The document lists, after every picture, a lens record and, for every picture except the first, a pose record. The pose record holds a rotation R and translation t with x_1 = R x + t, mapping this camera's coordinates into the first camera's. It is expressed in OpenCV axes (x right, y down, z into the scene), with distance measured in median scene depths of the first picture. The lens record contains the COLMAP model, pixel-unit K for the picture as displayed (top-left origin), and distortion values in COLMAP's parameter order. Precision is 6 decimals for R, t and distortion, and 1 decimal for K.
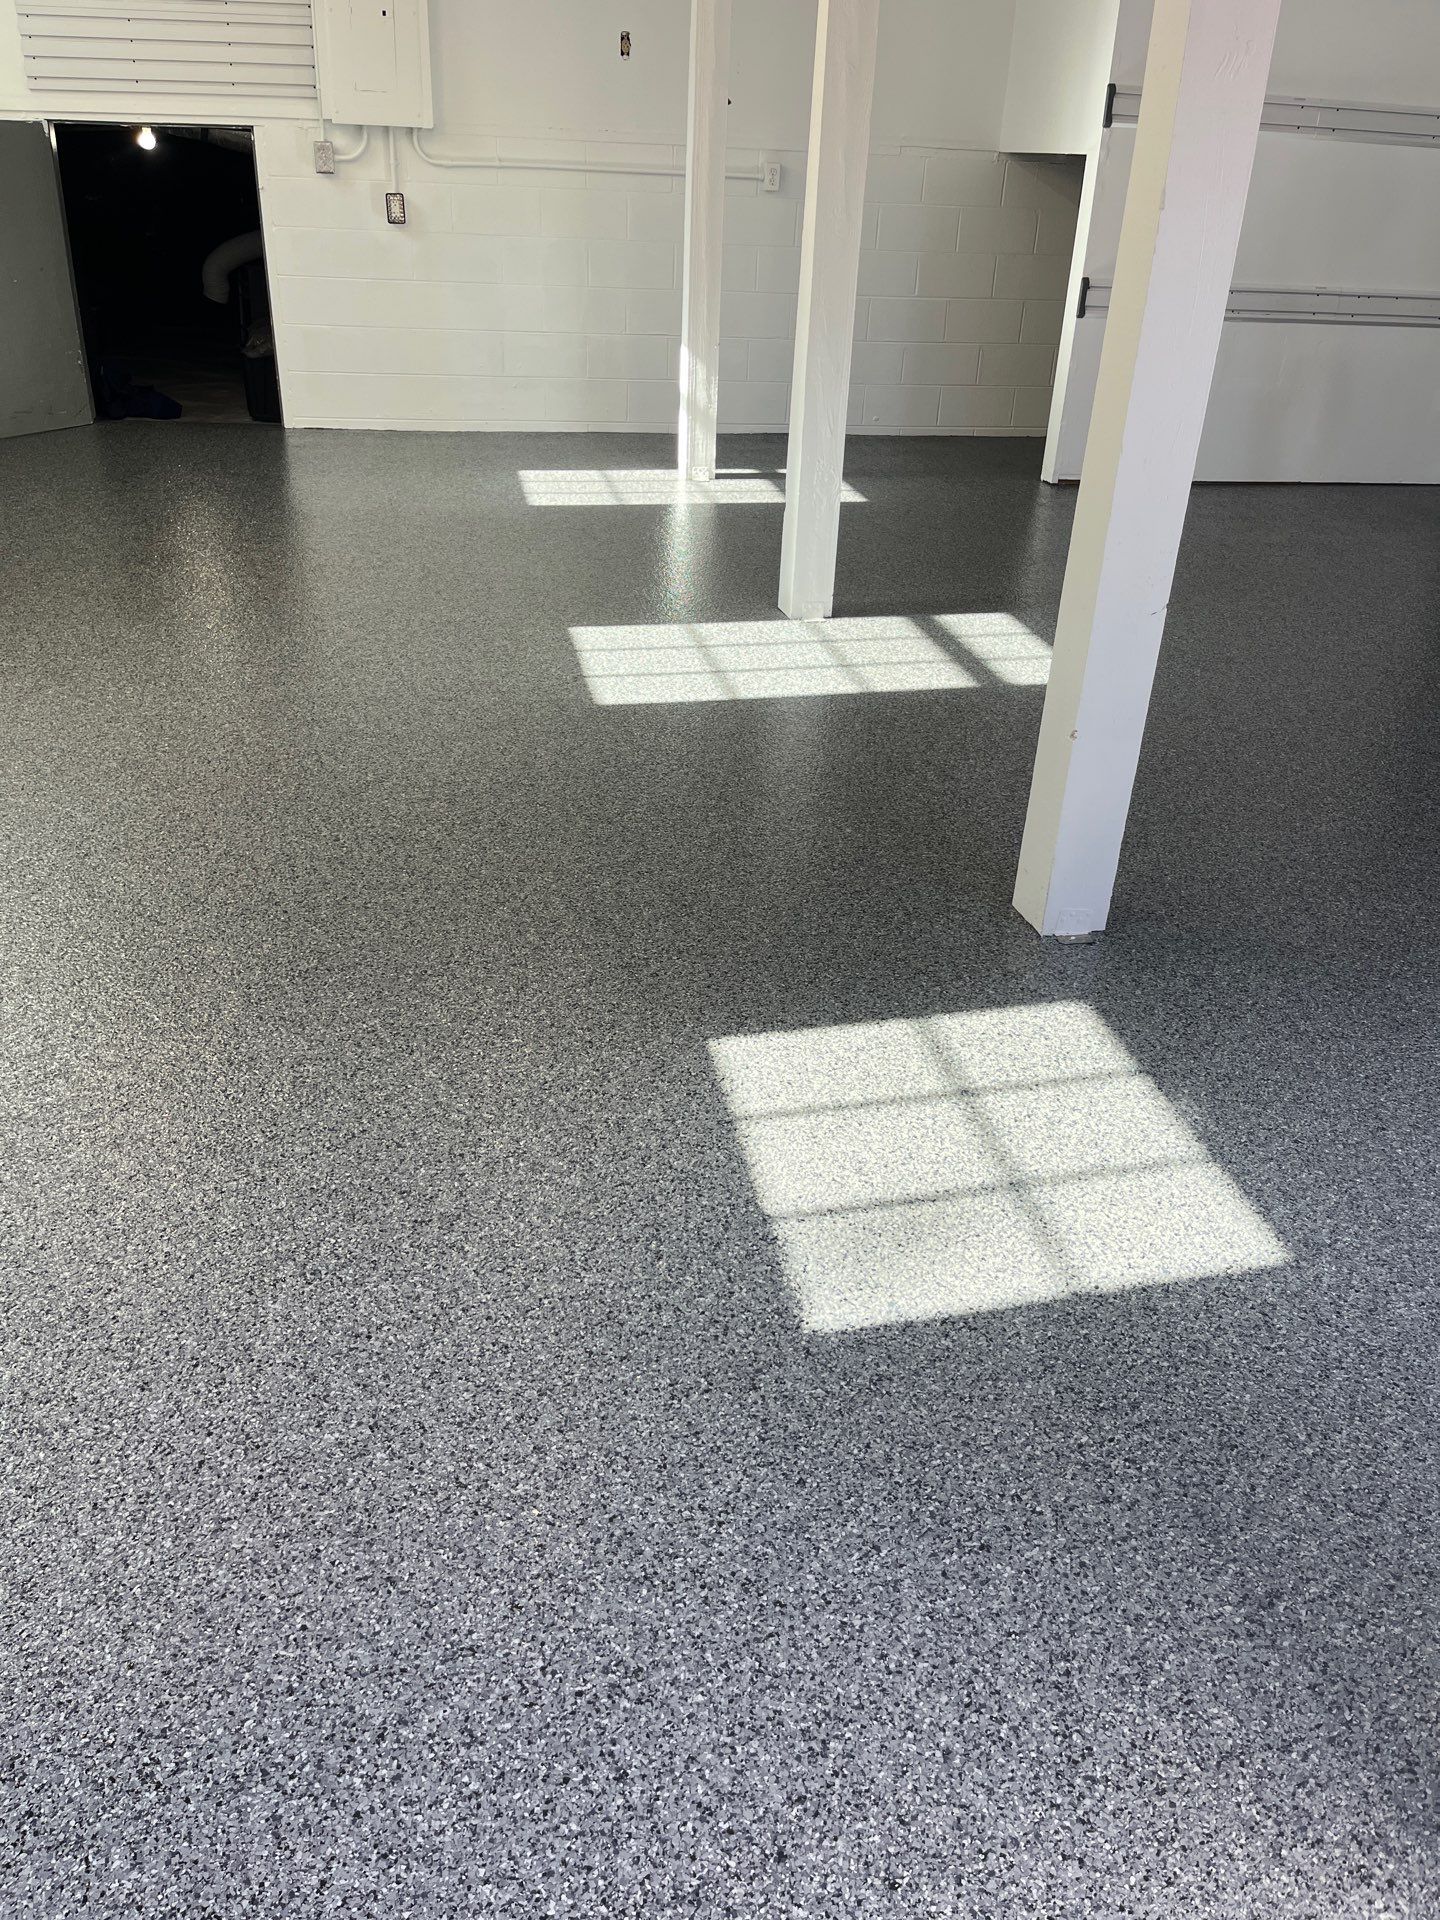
lens RADIAL K [[1465.2, 0, 738.1], [0, 1465.2, 969.8], [0, 0, 1]] dist [0.053636, -0.088689]
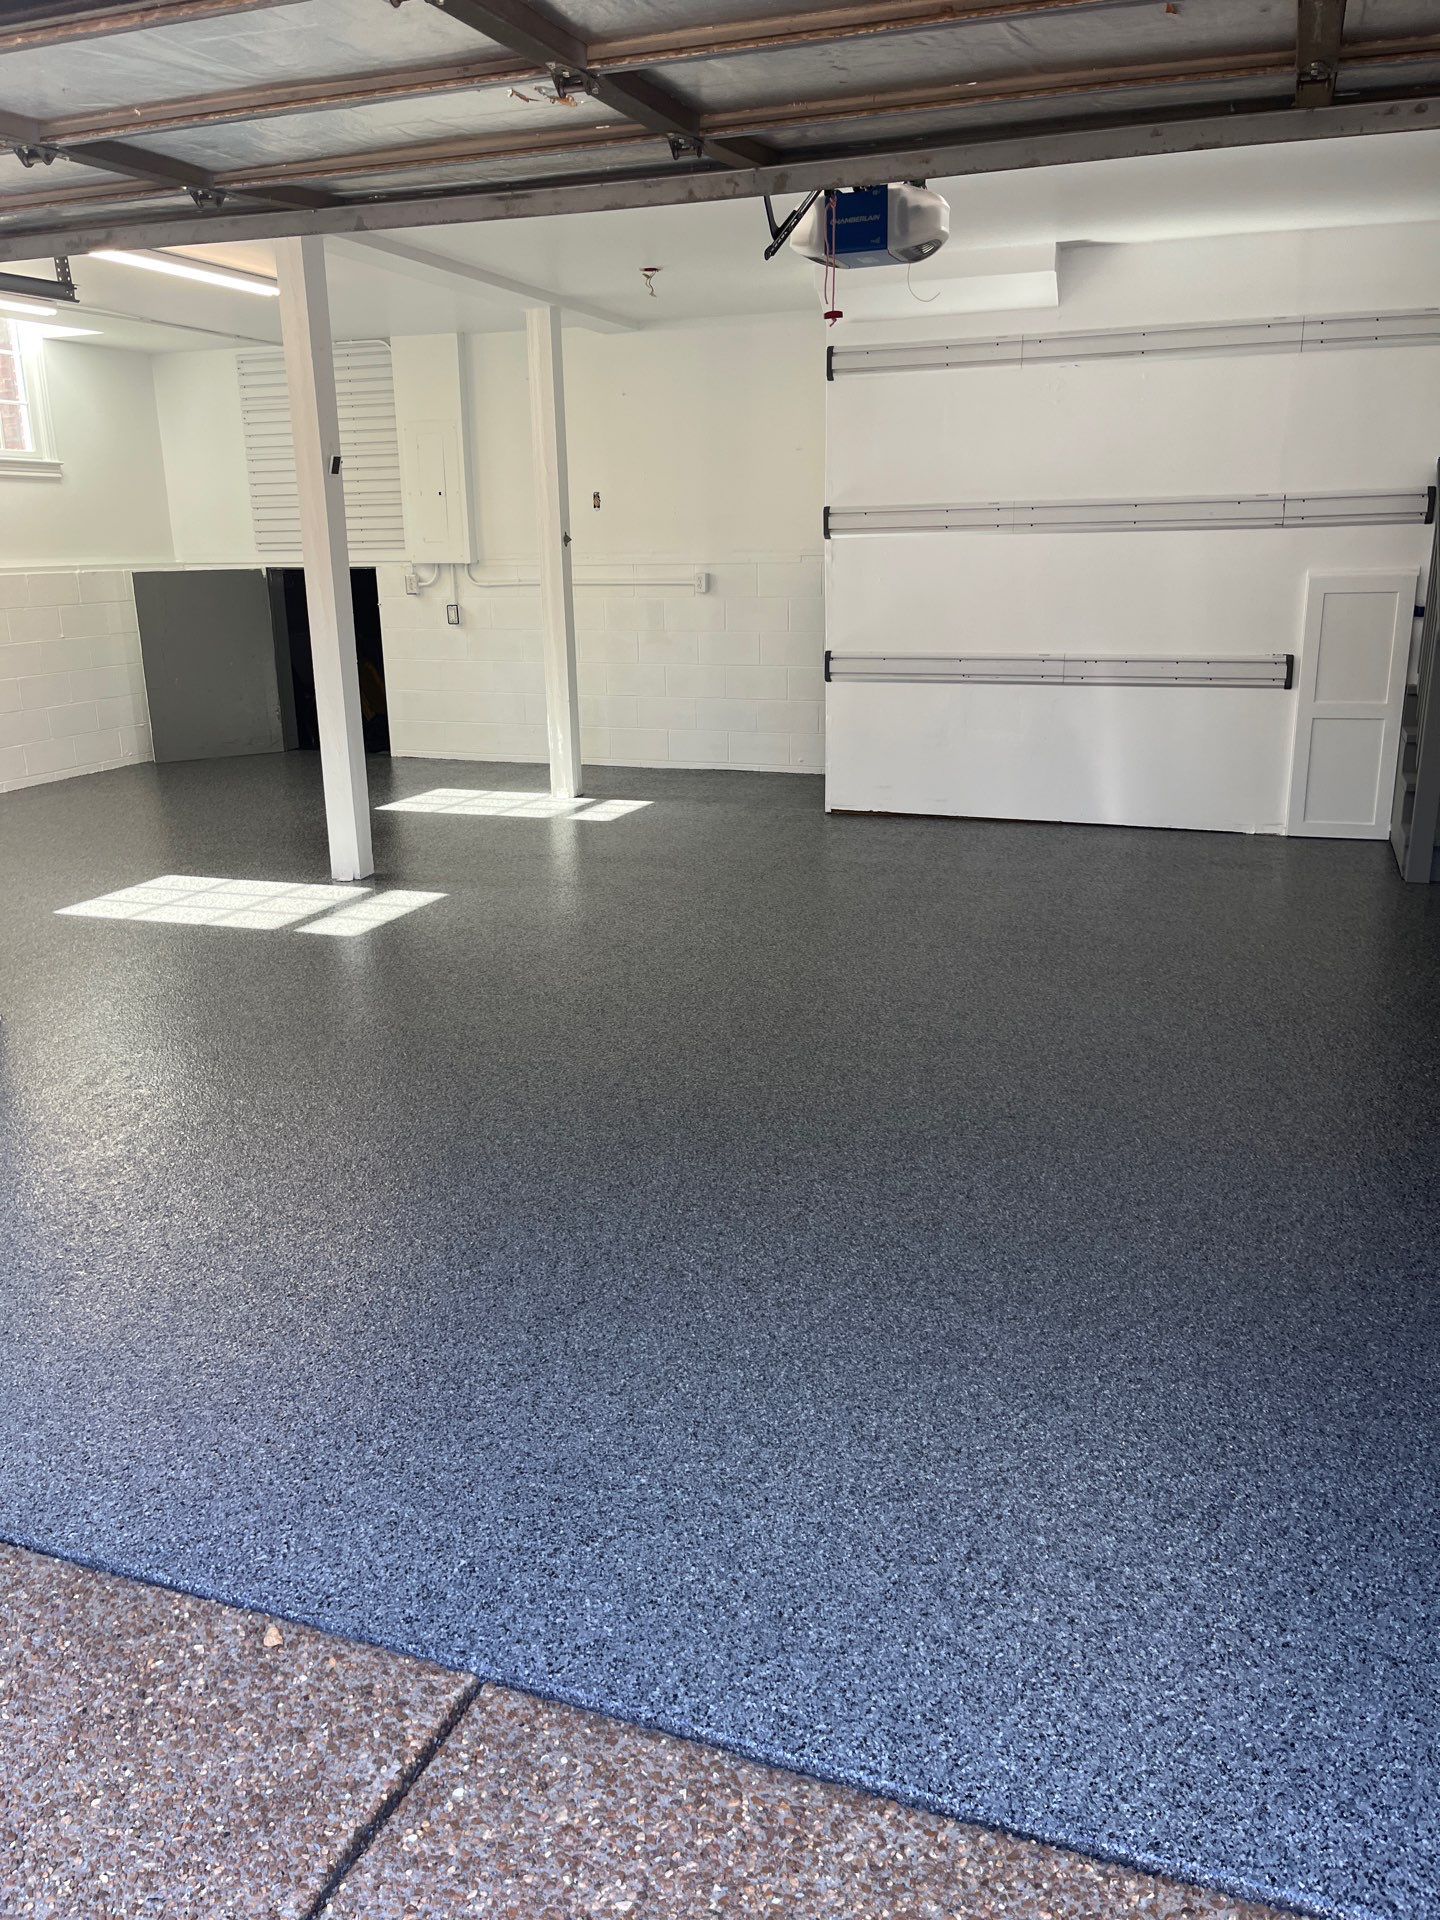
lens RADIAL K [[1450.7, 0, 717.4], [0, 1450.7, 947.6], [0, 0, 1]] dist [0.063775, -0.094914]
pose [[0.848590, 0.086727, -0.521894, 1.958820], [-0.208208, 0.961613, -0.178744, -0.006512], [0.486358, 0.260343, 0.834073, 0.058415]]
